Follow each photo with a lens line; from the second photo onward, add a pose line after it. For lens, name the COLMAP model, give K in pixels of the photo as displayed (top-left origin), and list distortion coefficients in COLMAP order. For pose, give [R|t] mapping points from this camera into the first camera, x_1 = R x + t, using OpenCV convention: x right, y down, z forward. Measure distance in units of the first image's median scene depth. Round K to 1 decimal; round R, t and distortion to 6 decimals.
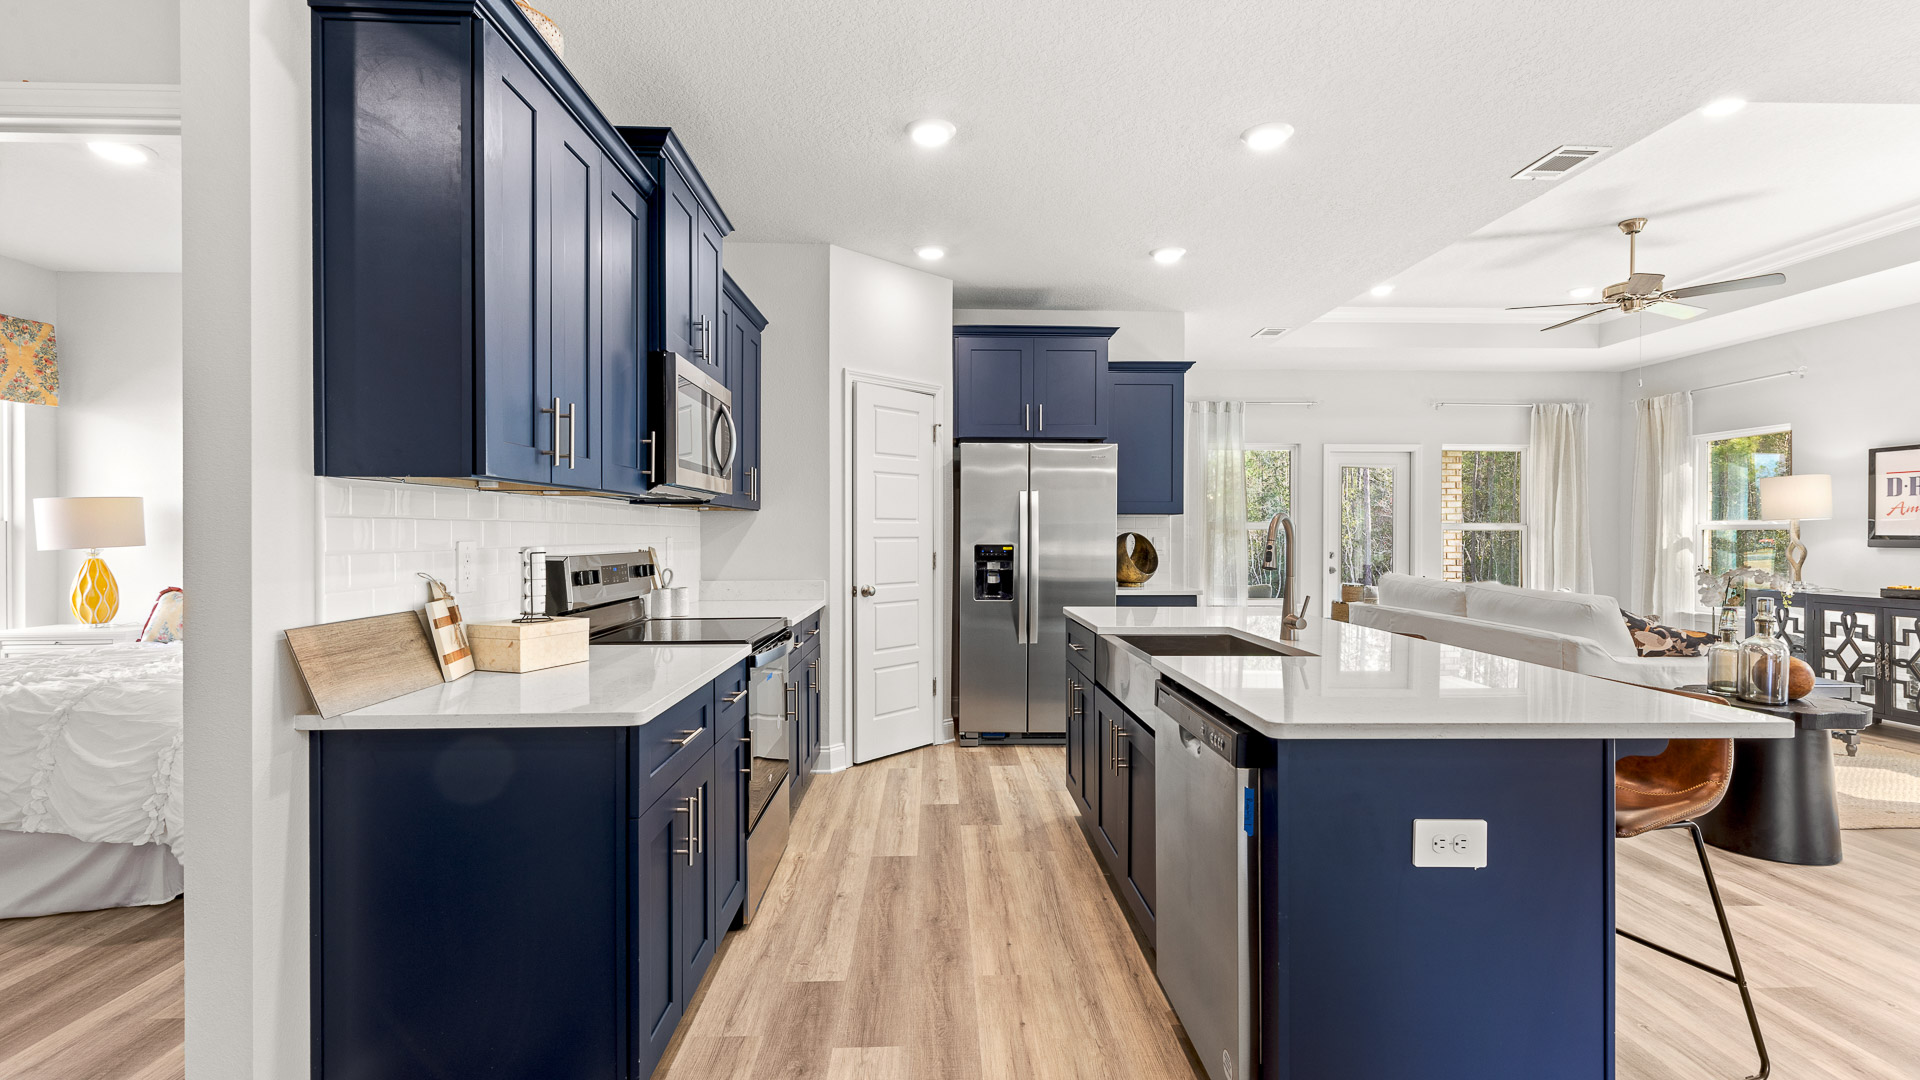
lens RADIAL K [[850.7, 0, 980.7], [0, 850.7, 539.0], [0, 0, 1]] dist [0.004586, -0.000399]
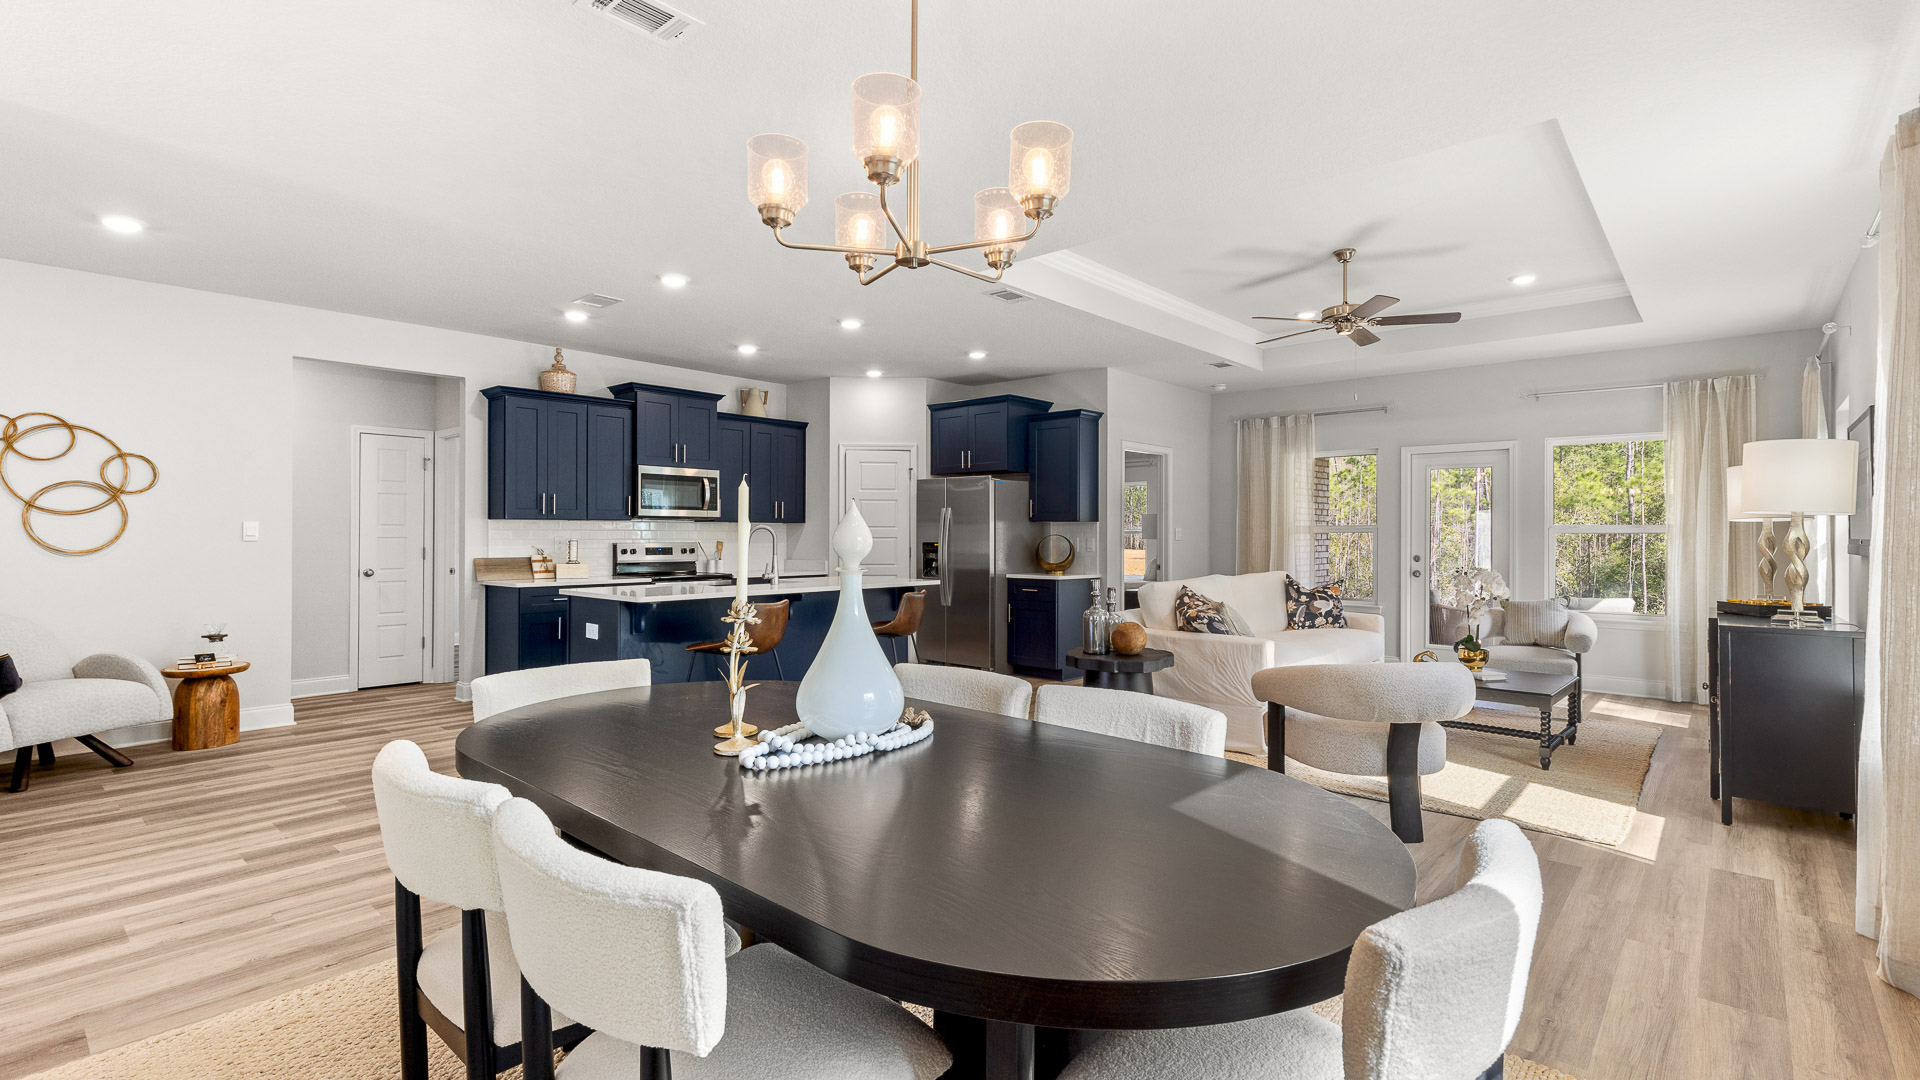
lens RADIAL K [[850.7, 0, 996.5], [0, 850.7, 549.9], [0, 0, 1]] dist [0.004586, -0.000399]
pose [[0.748497, 0.015610, -0.662954, 1.320903], [-0.007568, 0.999859, 0.014998, -0.003990], [0.663095, -0.006209, 0.748510, -0.127121]]
